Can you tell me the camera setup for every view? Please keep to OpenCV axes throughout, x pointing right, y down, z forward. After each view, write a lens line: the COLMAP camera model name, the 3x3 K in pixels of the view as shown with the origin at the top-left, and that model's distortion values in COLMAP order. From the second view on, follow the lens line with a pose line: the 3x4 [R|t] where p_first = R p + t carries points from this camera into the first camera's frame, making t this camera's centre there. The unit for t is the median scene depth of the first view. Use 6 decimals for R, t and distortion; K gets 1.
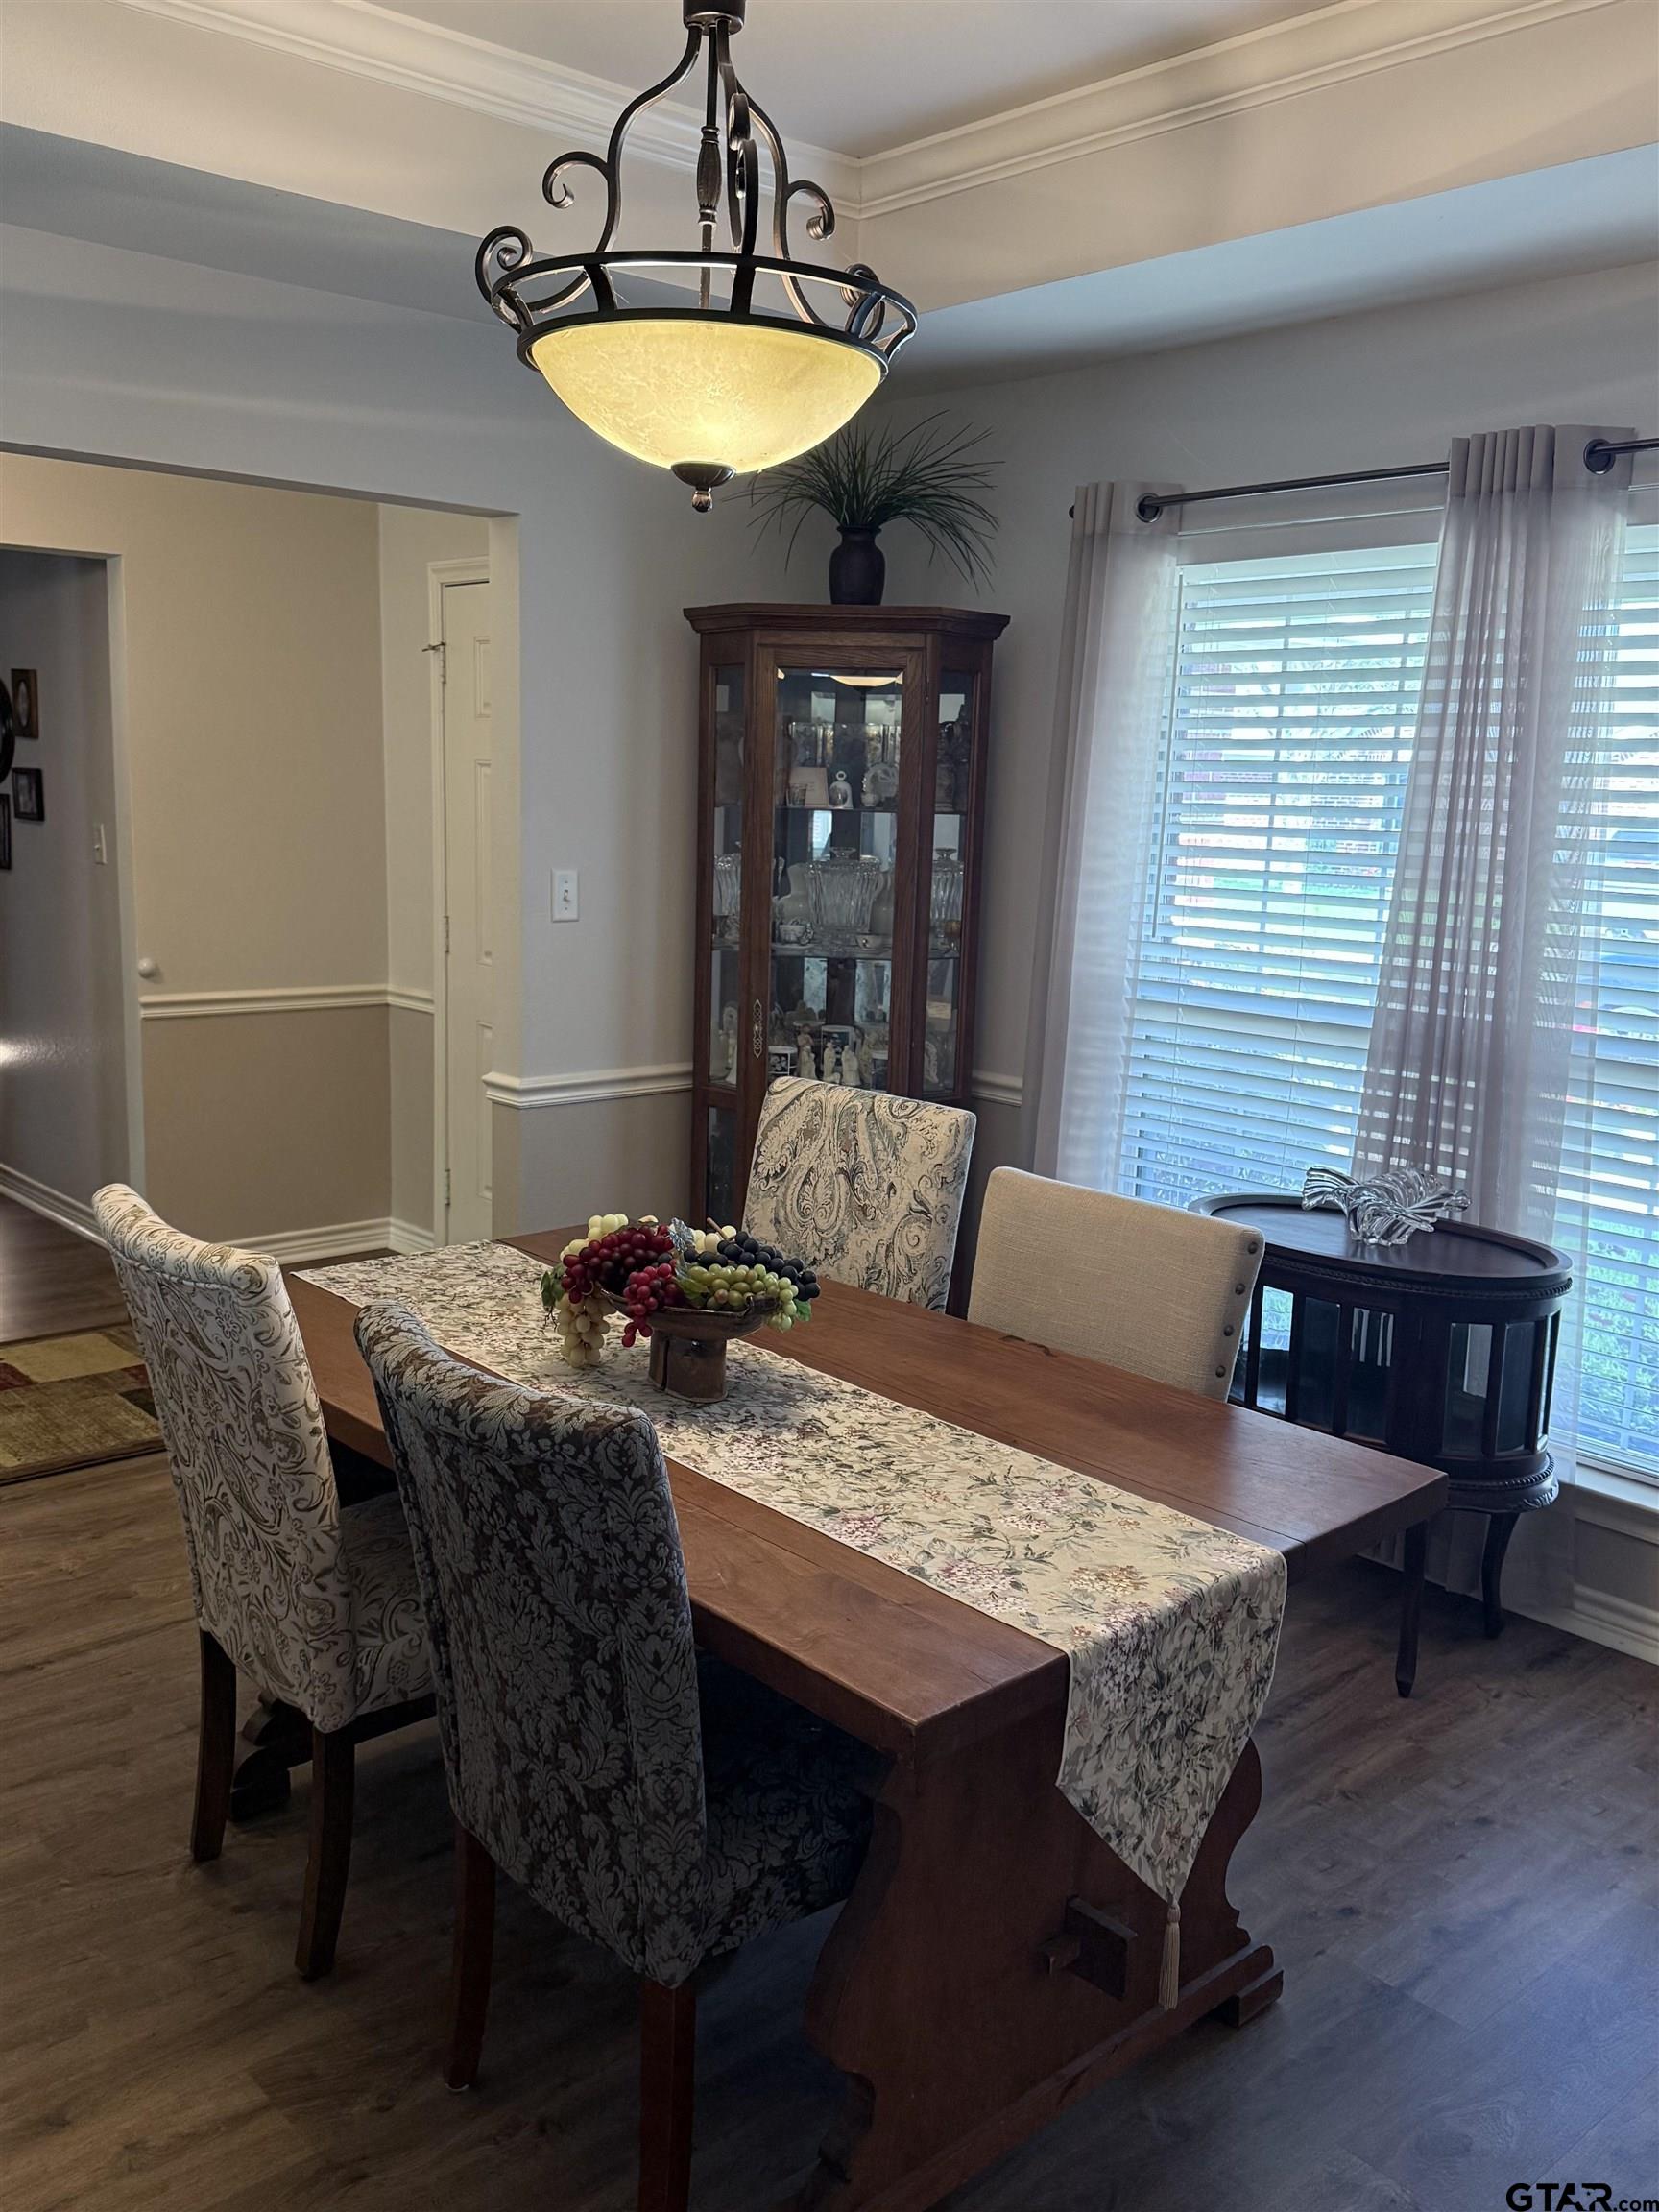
lens RADIAL K [[1877.3, 0, 830.3], [0, 1877.3, 1126.6], [0, 0, 1]] dist [0.191932, -0.366618]
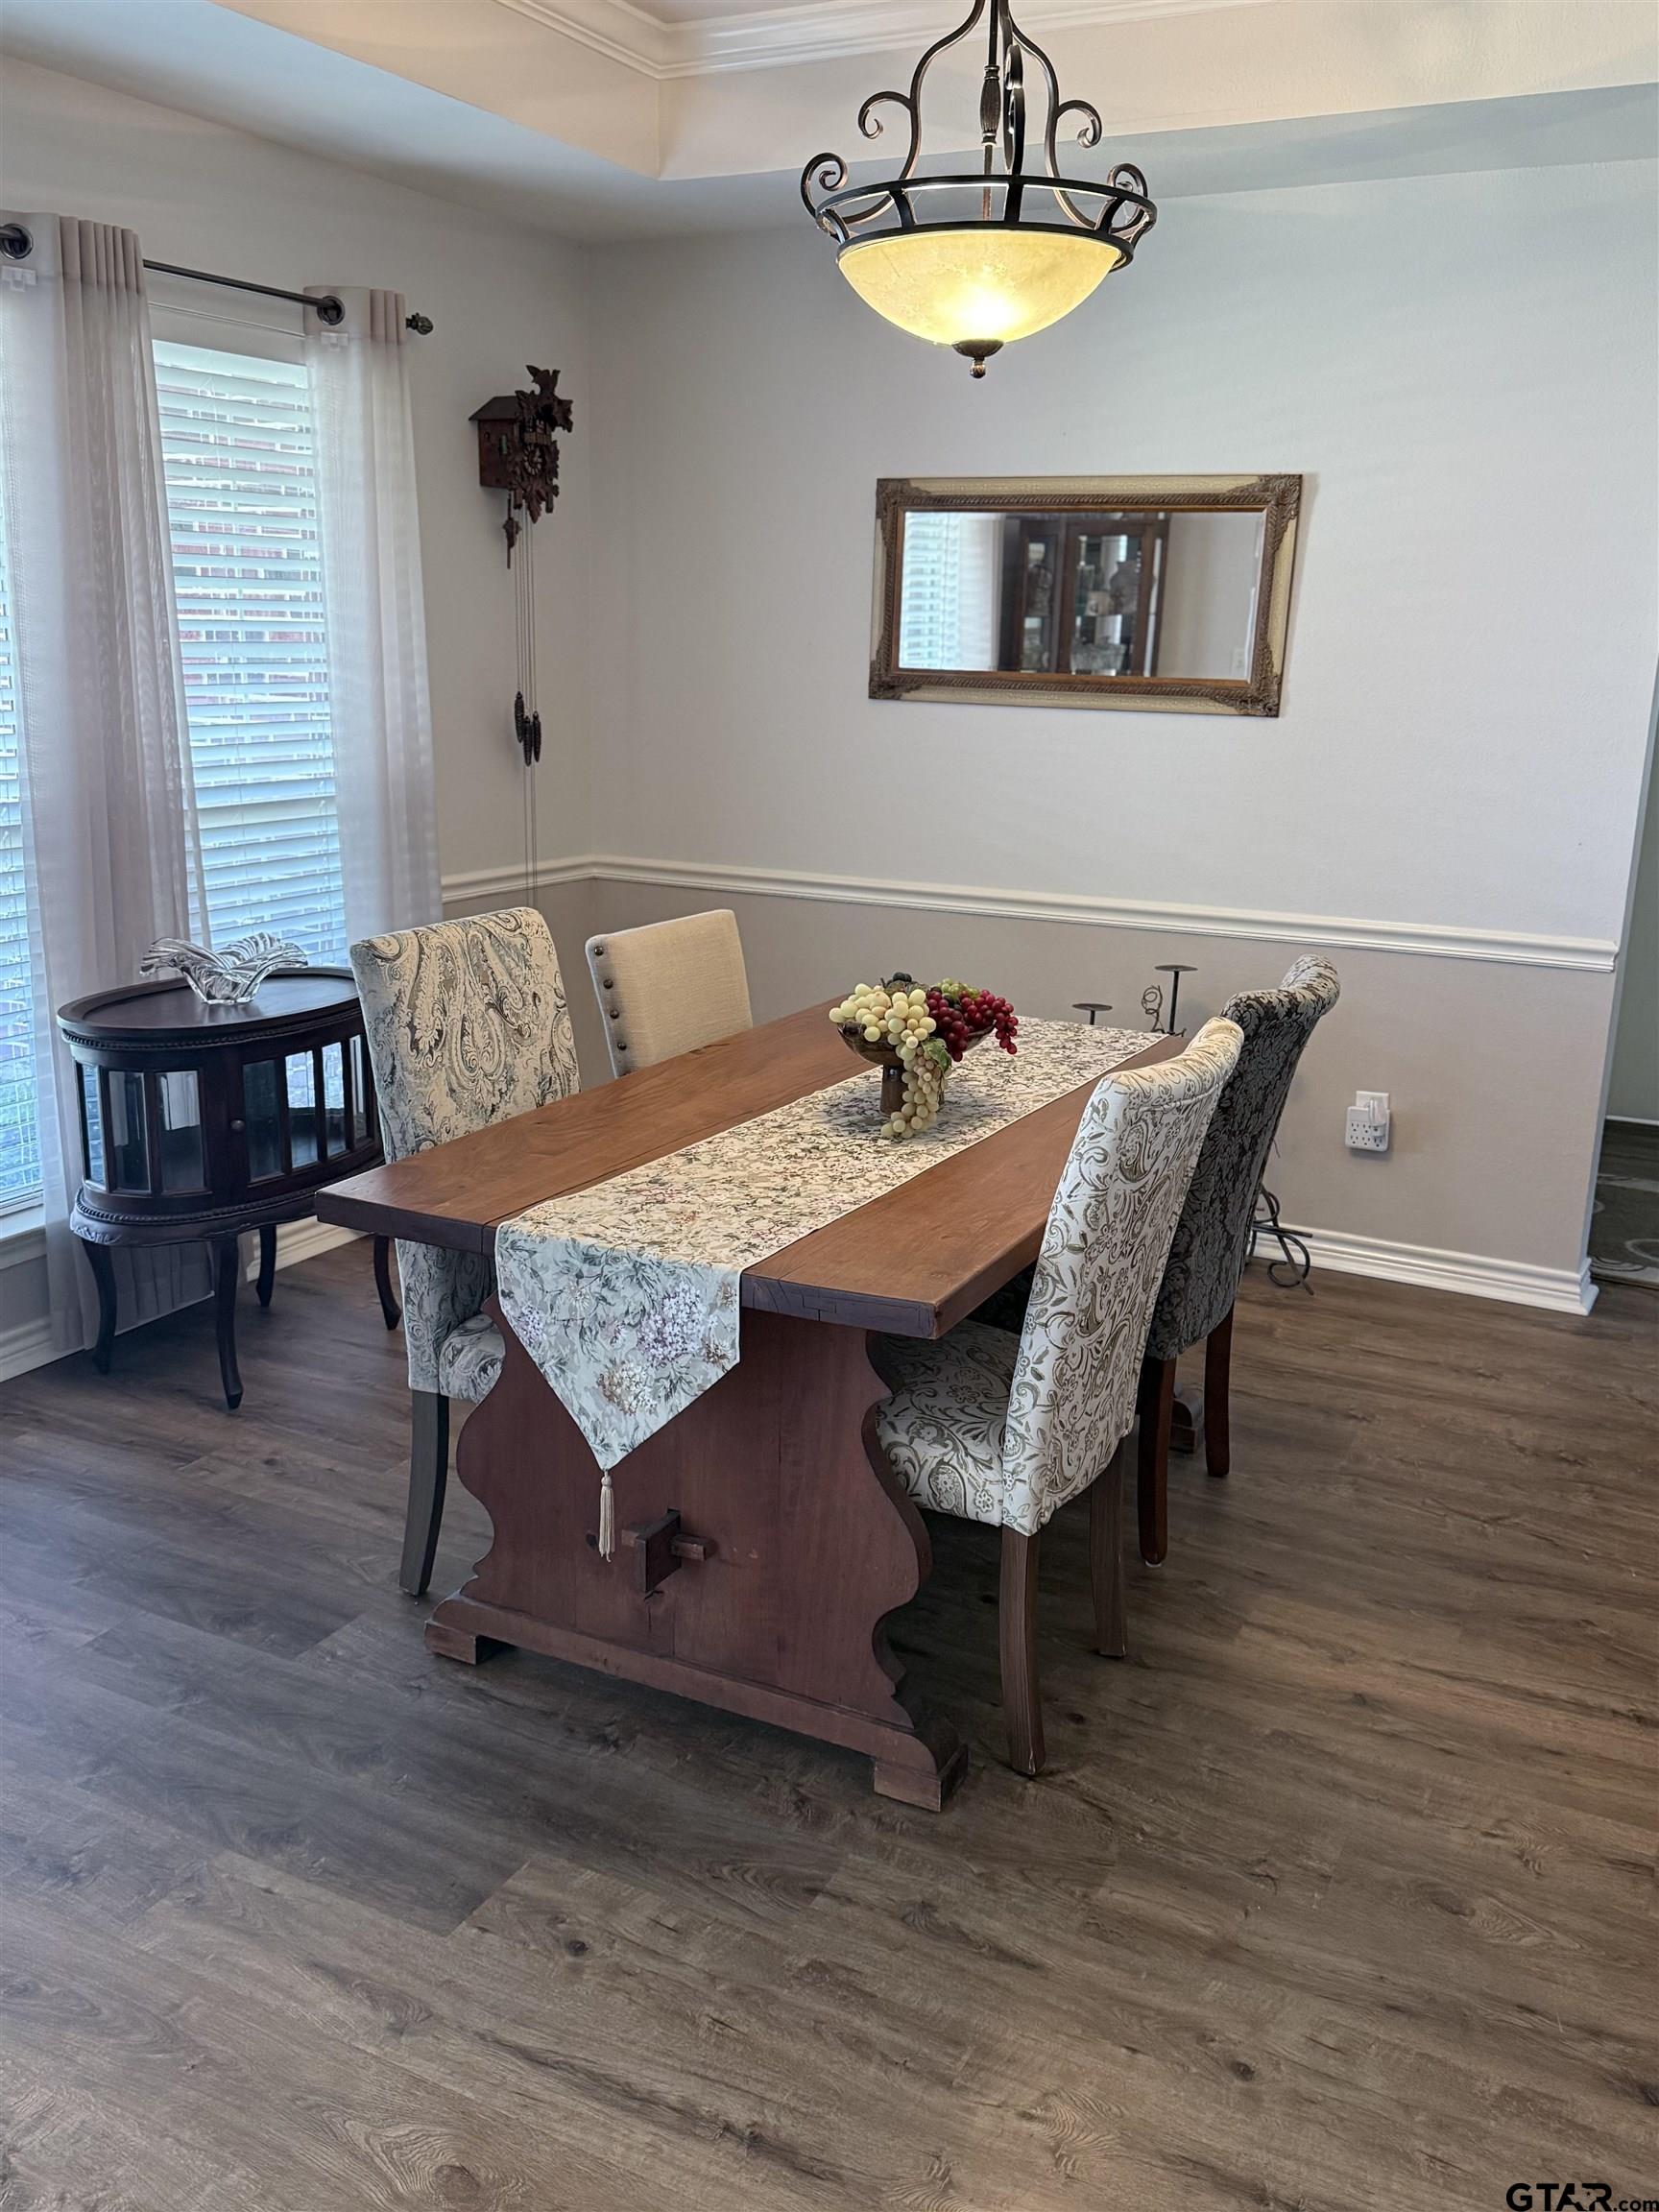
lens RADIAL K [[1877.3, 0, 830.3], [0, 1877.3, 1126.6], [0, 0, 1]] dist [0.191932, -0.366618]
pose [[-0.381772, -0.266883, 0.884886, -0.947950], [0.130794, 0.932168, 0.337573, -0.225352], [-0.914955, 0.244613, -0.320969, 1.200833]]
